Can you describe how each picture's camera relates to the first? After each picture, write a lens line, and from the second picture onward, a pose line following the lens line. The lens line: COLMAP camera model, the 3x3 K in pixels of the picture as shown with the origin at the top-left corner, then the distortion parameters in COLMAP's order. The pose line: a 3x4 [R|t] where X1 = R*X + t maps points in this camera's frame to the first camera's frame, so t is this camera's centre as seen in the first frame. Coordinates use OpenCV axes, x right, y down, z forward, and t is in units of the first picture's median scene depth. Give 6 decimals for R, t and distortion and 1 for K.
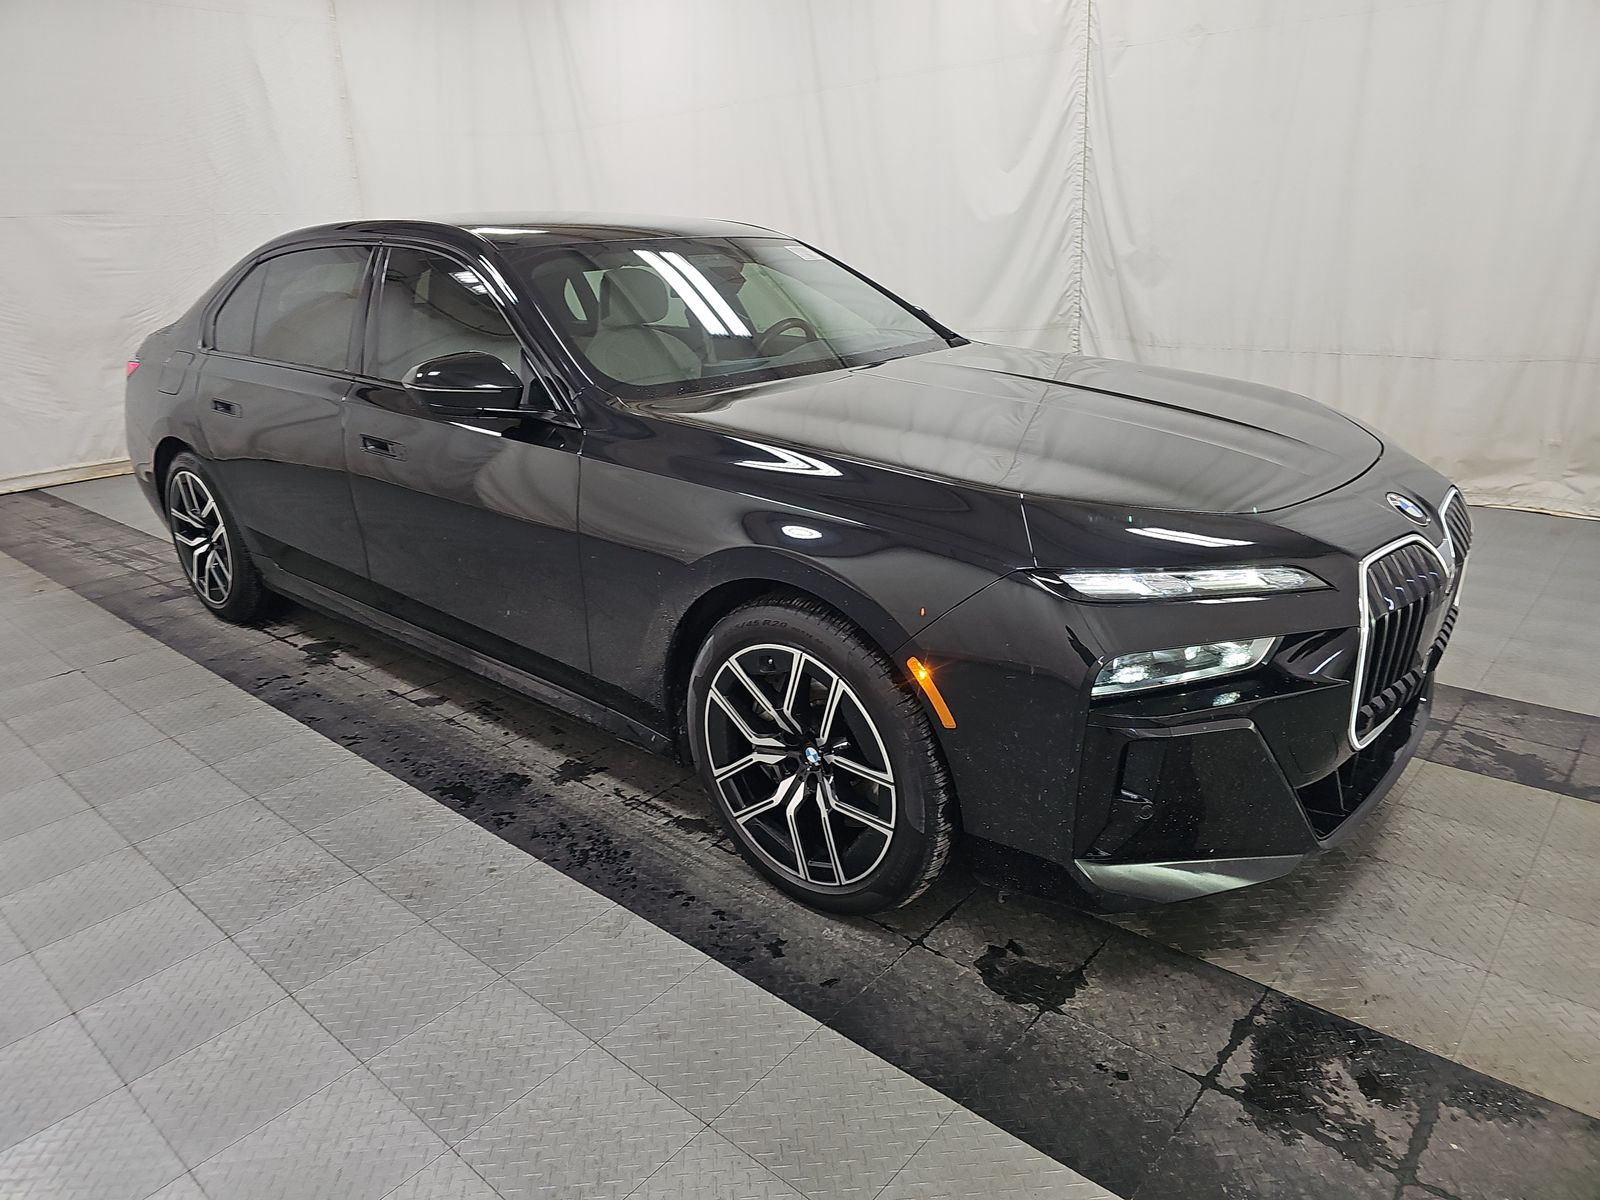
lens RADIAL K [[1063.5, 0, 802.4], [0, 1063.5, 600.5], [0, 0, 1]] dist [0.026476, -0.020830]
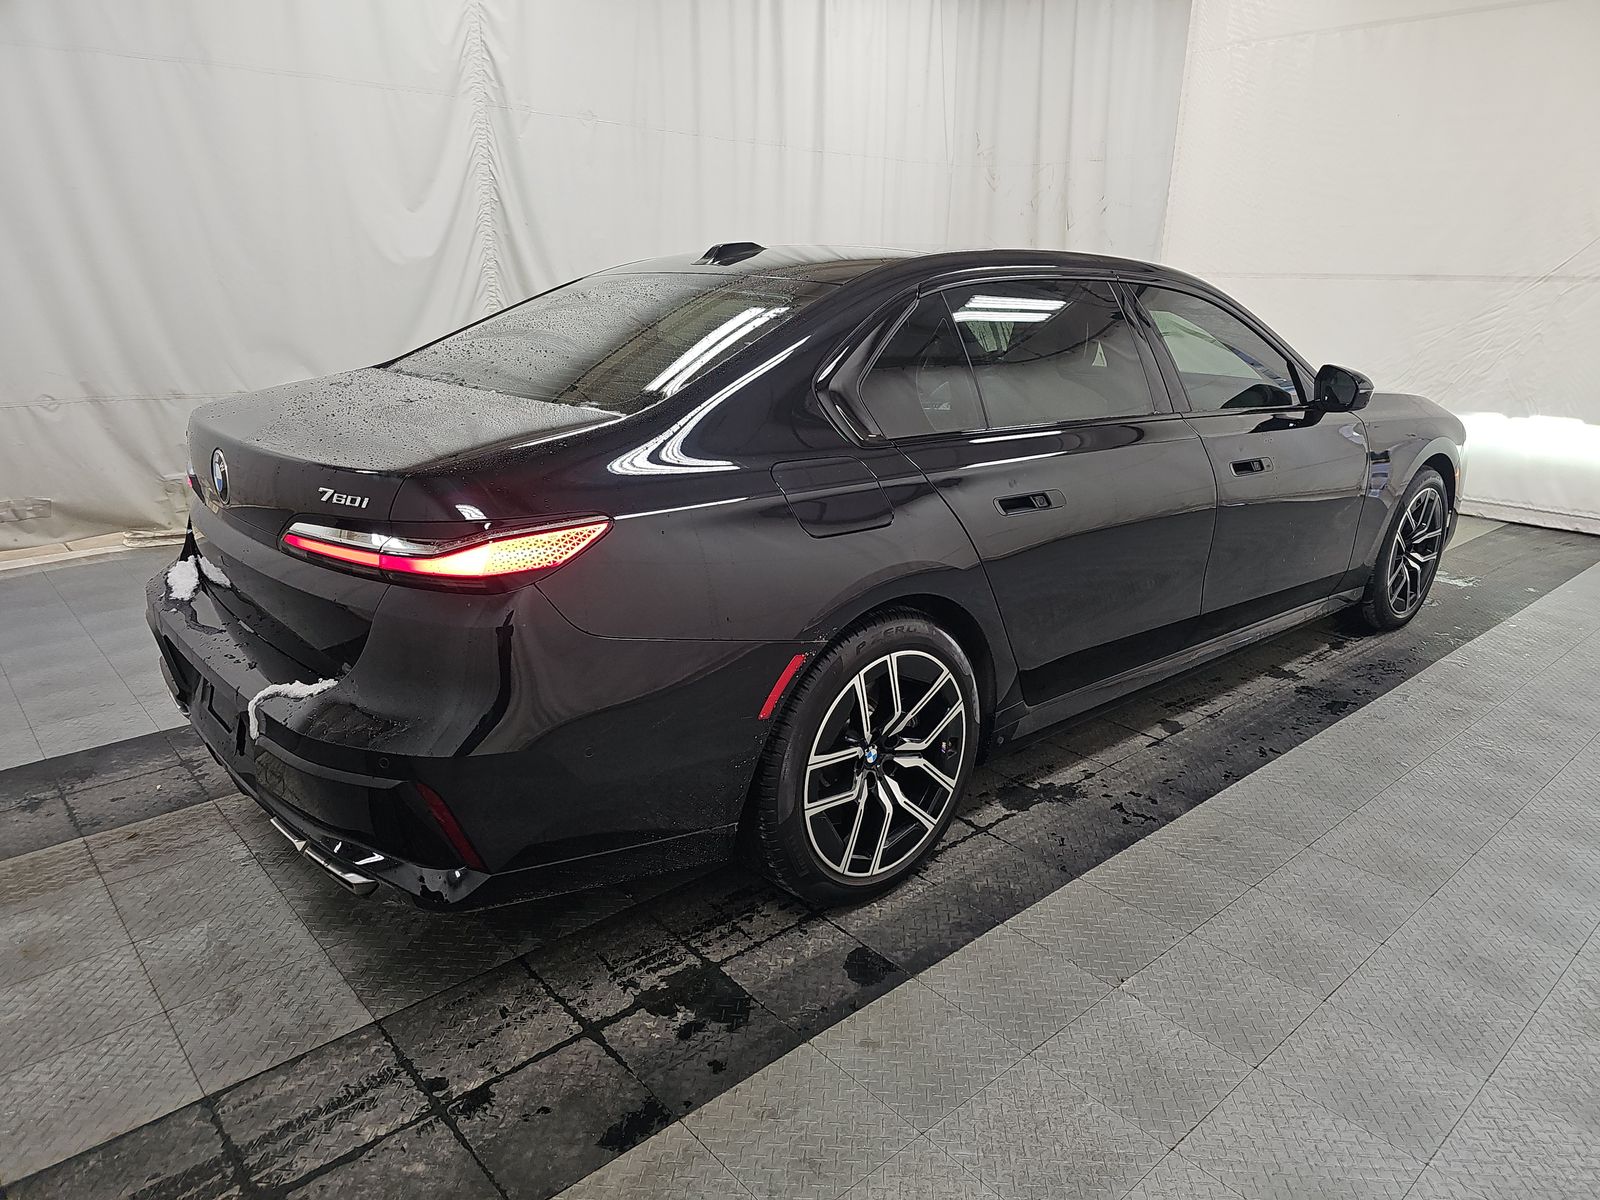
lens RADIAL K [[1063.5, 0, 804.0], [0, 1063.5, 595.4], [0, 0, 1]] dist [0.026476, -0.020830]
pose [[0.113079, -0.245657, 0.962739, -1.302027], [0.299028, 0.932444, 0.202804, -0.324584], [-0.947521, 0.264953, 0.178898, 1.085490]]
